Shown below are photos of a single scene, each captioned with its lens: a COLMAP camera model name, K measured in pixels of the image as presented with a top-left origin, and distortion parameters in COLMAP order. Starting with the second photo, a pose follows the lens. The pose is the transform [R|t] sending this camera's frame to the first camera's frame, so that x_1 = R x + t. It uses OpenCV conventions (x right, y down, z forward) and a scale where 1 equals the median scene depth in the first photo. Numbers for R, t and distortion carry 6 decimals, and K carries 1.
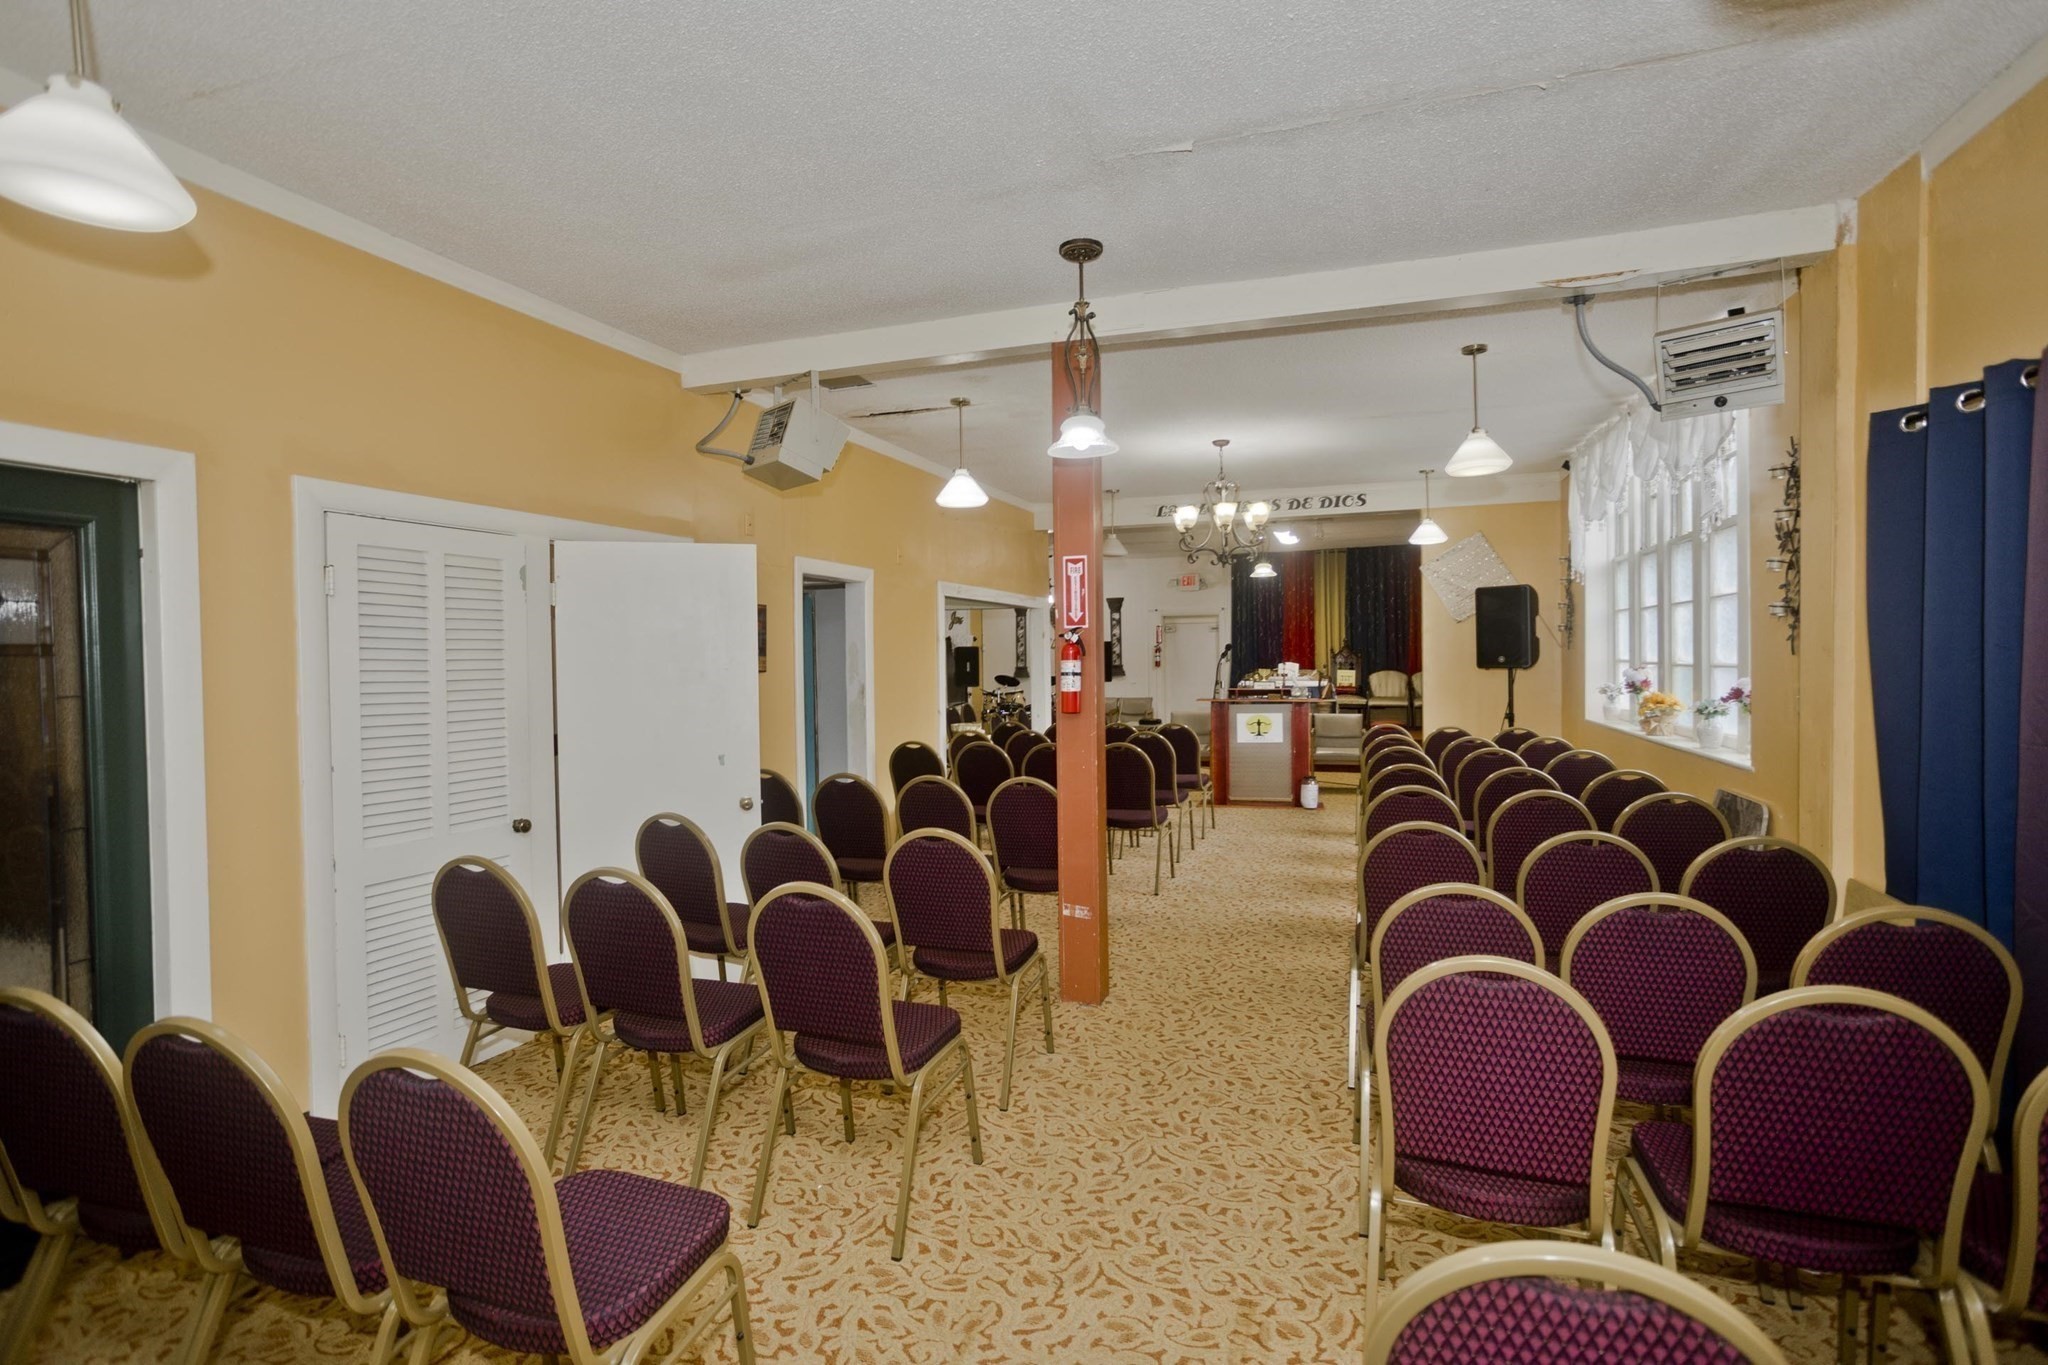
lens RADIAL K [[978.1, 0, 1025.9], [0, 978.1, 671.5], [0, 0, 1]] dist [-0.056280, 0.035686]
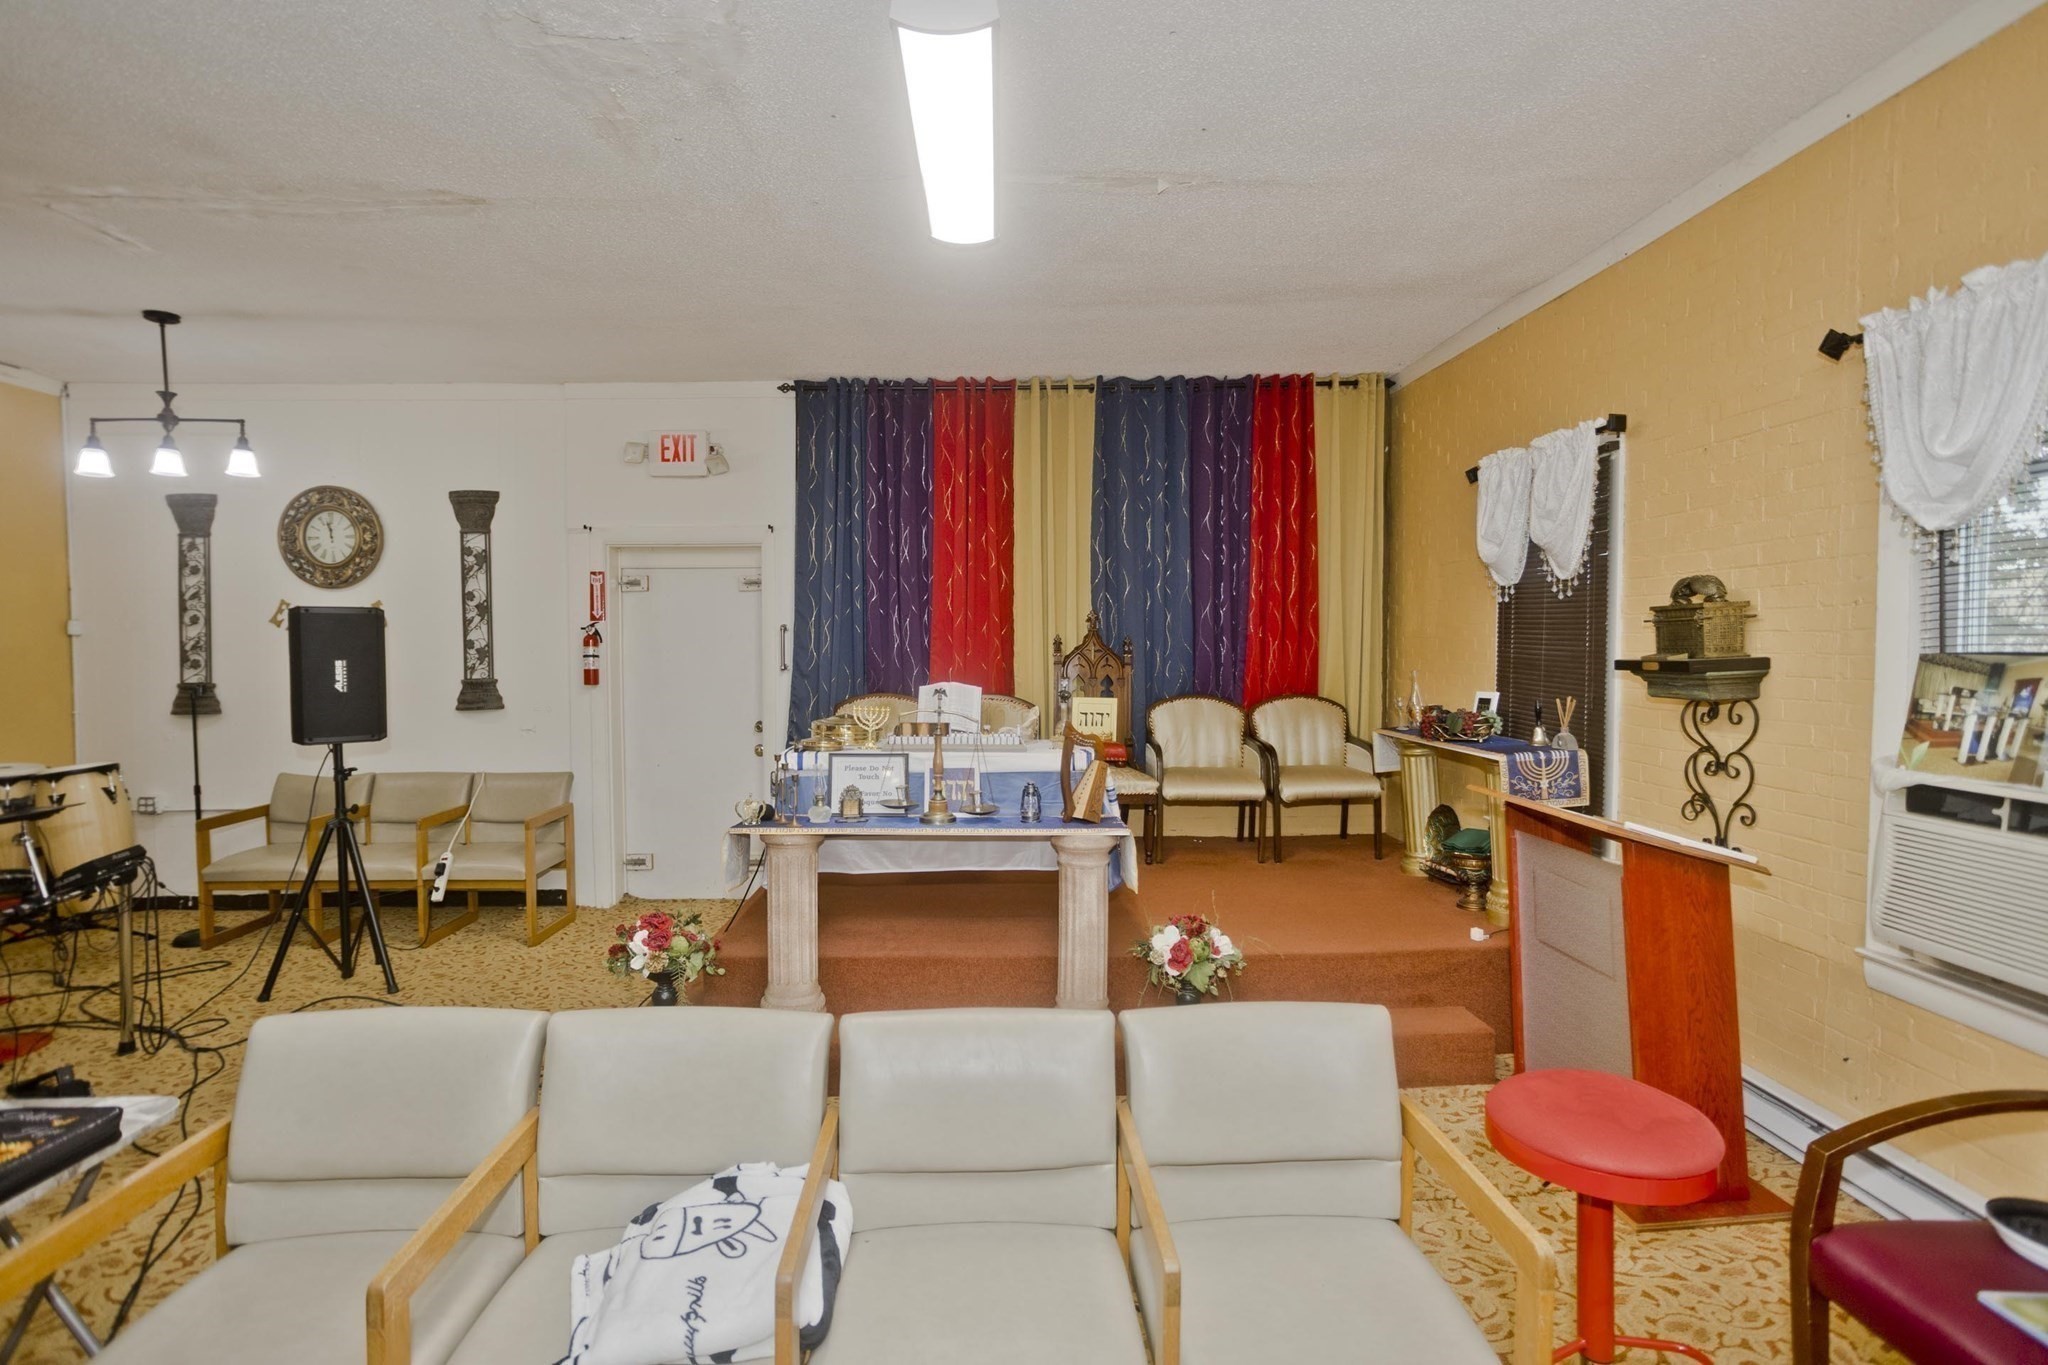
lens RADIAL K [[974.0, 0, 1030.1], [0, 974.0, 678.5], [0, 0, 1]] dist [-0.051927, 0.029866]
pose [[0.929984, 0.000123, 0.367601, 0.164165], [-0.004371, 0.999933, 0.010724, -0.012662], [-0.367575, -0.011580, 0.929922, 0.649711]]
